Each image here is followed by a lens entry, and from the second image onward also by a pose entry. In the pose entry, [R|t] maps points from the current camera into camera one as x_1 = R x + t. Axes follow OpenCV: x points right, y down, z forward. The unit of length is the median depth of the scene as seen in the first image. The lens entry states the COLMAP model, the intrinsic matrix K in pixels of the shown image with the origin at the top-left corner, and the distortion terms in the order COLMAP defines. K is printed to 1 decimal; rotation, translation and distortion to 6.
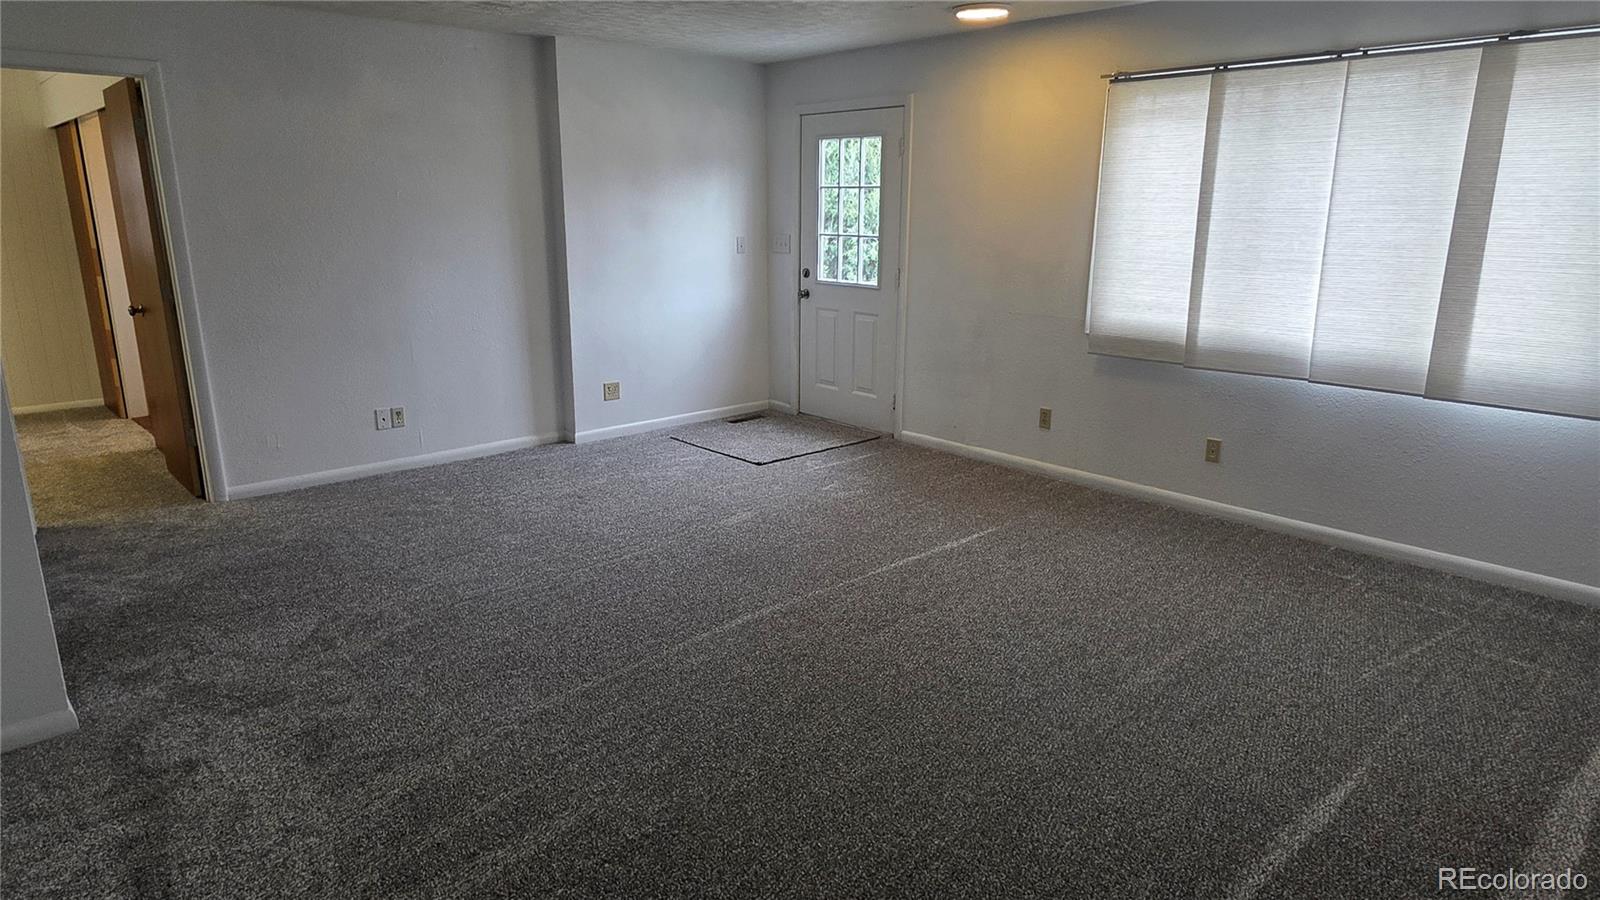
lens RADIAL K [[983.4, 0, 797.0], [0, 983.4, 451.8], [0, 0, 1]] dist [-0.002508, -0.000753]
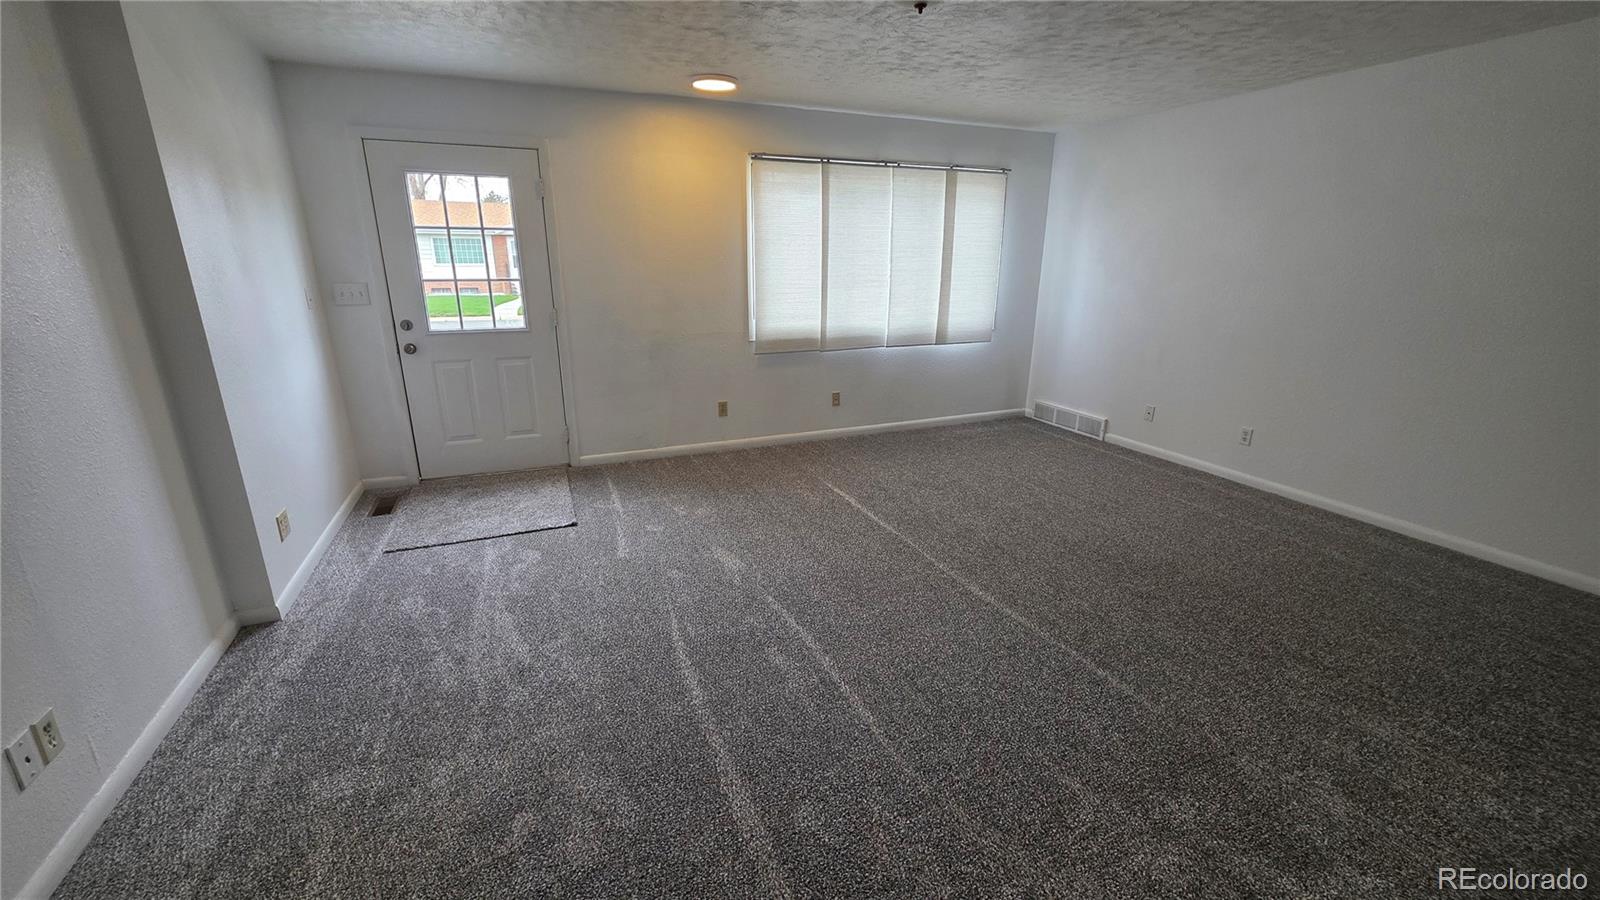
lens RADIAL K [[639.9, 0, 797.0], [0, 639.9, 448.7], [0, 0, 1]] dist [-0.000559, 0.000338]
pose [[0.330252, -0.276402, 0.902516, -0.593760], [0.229459, 0.950990, 0.207283, -0.159818], [-0.915577, 0.138635, 0.377490, 0.661076]]
